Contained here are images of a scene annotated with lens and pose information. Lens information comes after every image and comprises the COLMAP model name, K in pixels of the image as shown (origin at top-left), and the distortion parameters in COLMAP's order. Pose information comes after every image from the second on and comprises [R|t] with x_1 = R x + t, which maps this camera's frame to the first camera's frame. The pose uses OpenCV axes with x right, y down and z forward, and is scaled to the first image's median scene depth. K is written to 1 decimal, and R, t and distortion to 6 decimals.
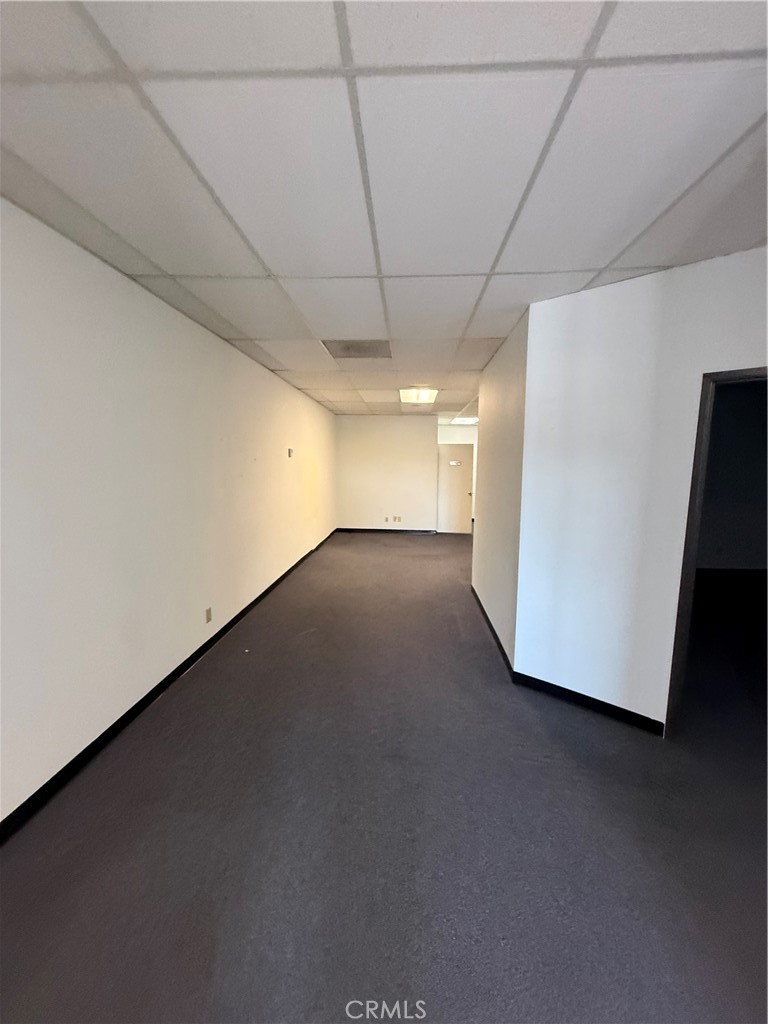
lens RADIAL K [[408.6, 0, 382.6], [0, 408.6, 514.2], [0, 0, 1]] dist [-0.001801, -0.000157]
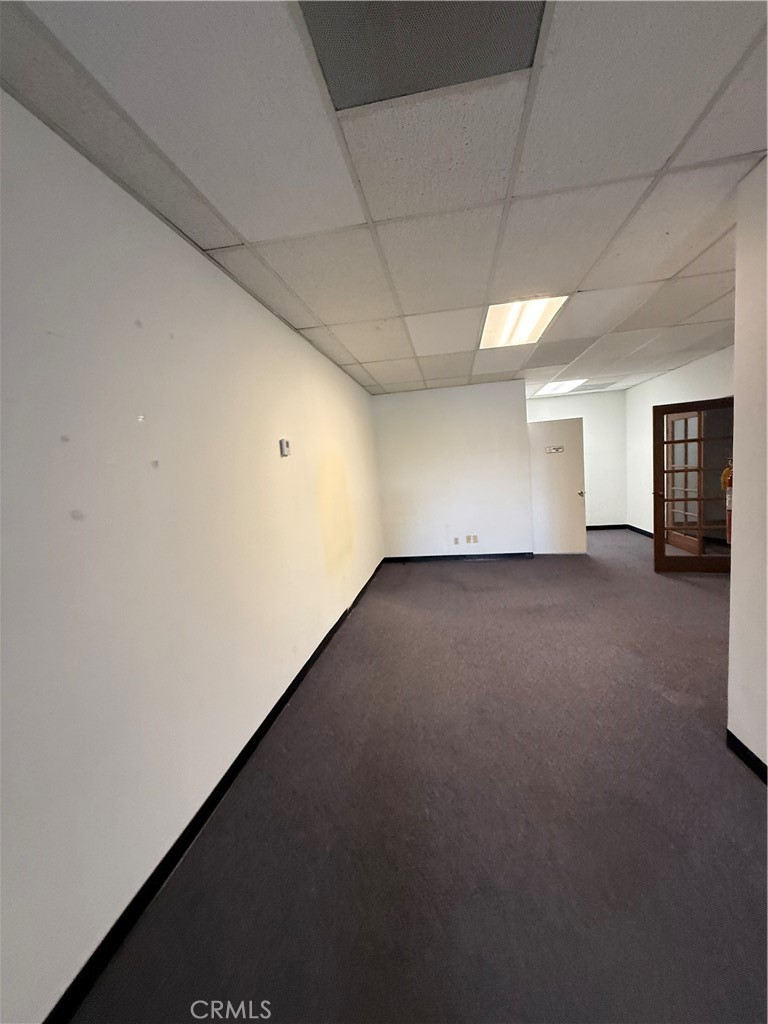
lens RADIAL K [[408.6, 0, 382.9], [0, 408.6, 509.9], [0, 0, 1]] dist [-0.001801, -0.000157]
pose [[0.990812, -0.072687, -0.114056, -0.030743], [0.070424, 0.997234, -0.023755, -0.032029], [0.115467, 0.015504, 0.993190, 0.318560]]
